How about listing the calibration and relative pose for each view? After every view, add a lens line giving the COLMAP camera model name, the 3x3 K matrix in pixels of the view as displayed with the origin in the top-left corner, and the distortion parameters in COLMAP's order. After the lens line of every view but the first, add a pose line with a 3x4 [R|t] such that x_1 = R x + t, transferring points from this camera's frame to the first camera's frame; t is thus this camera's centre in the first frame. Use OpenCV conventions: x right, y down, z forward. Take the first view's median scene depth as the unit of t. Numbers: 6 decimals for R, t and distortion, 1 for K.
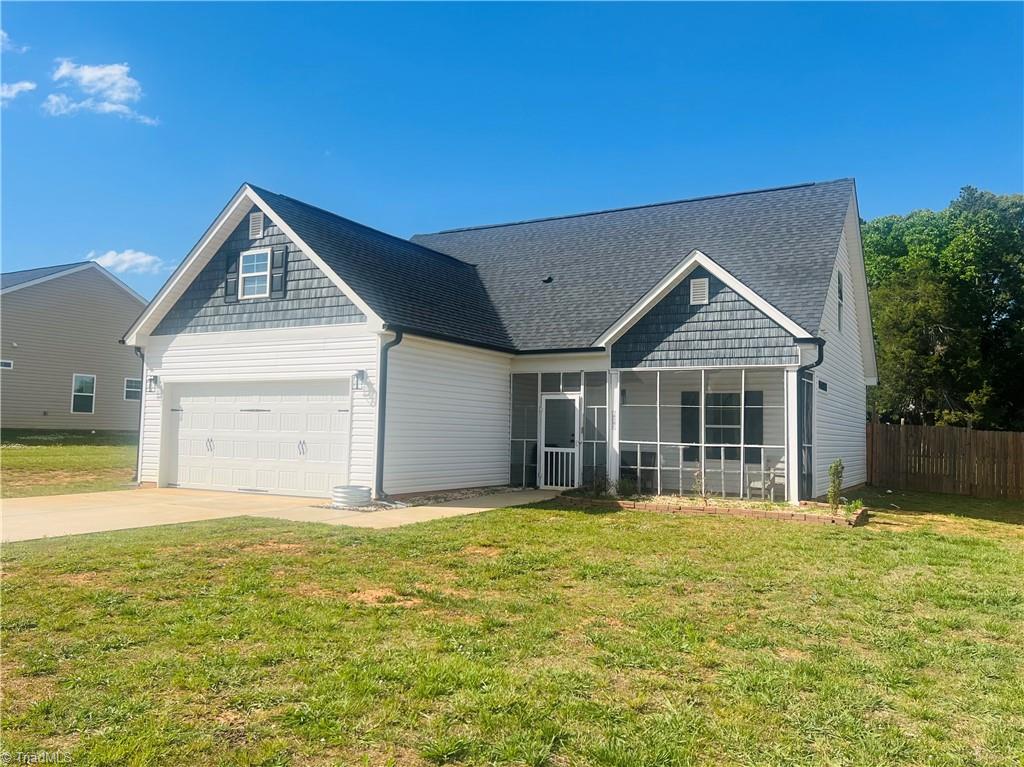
lens RADIAL K [[783.0, 0, 519.5], [0, 783.0, 379.3], [0, 0, 1]] dist [0.052713, -0.068772]
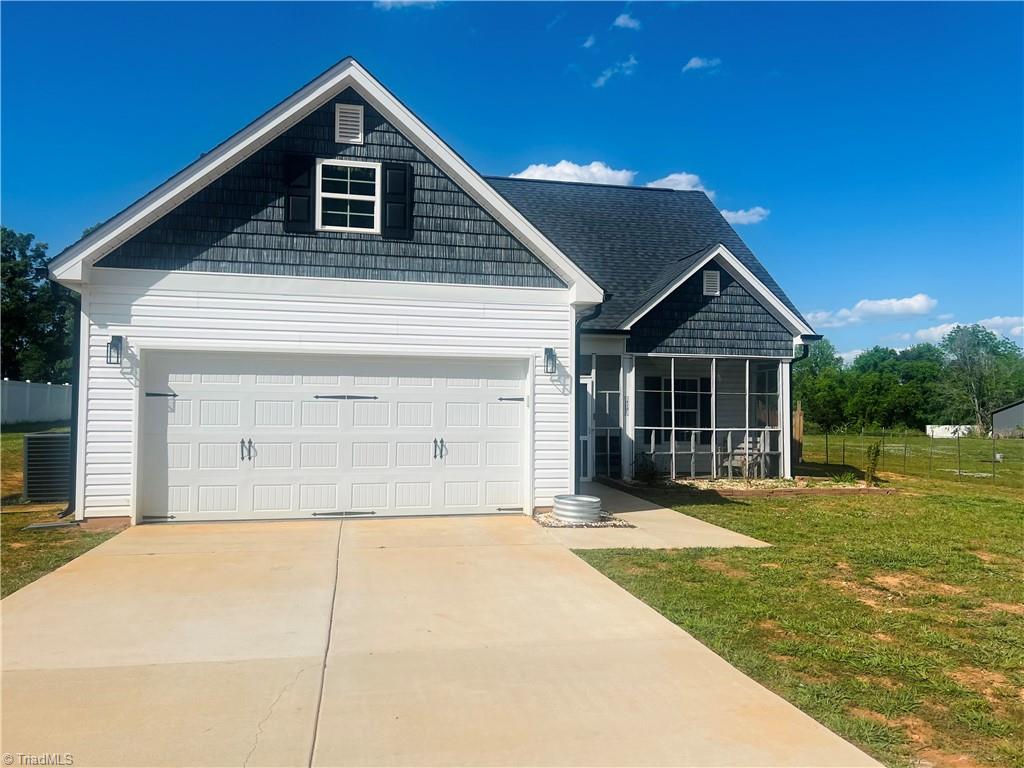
lens RADIAL K [[783.0, 0, 512.7], [0, 783.0, 385.8], [0, 0, 1]] dist [0.052713, -0.068772]
pose [[0.753898, 0.009141, 0.656927, -0.641639], [-0.039323, 0.998738, 0.031231, 0.002532], [-0.655813, -0.049377, 0.753307, 0.371114]]
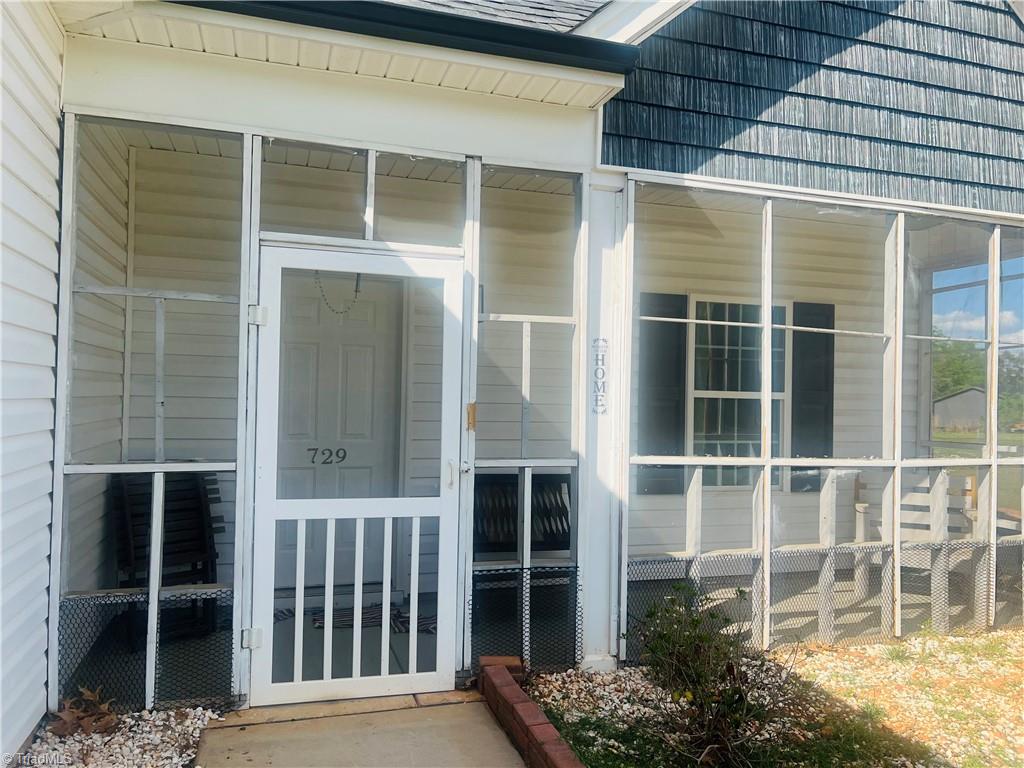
lens RADIAL K [[783.0, 0, 516.5], [0, 783.0, 383.5], [0, 0, 1]] dist [0.052713, -0.068772]
pose [[0.673065, 0.006546, 0.739554, -0.083760], [-0.058677, 0.997281, 0.044574, 0.046355], [-0.737252, -0.073396, 0.671619, 0.874818]]
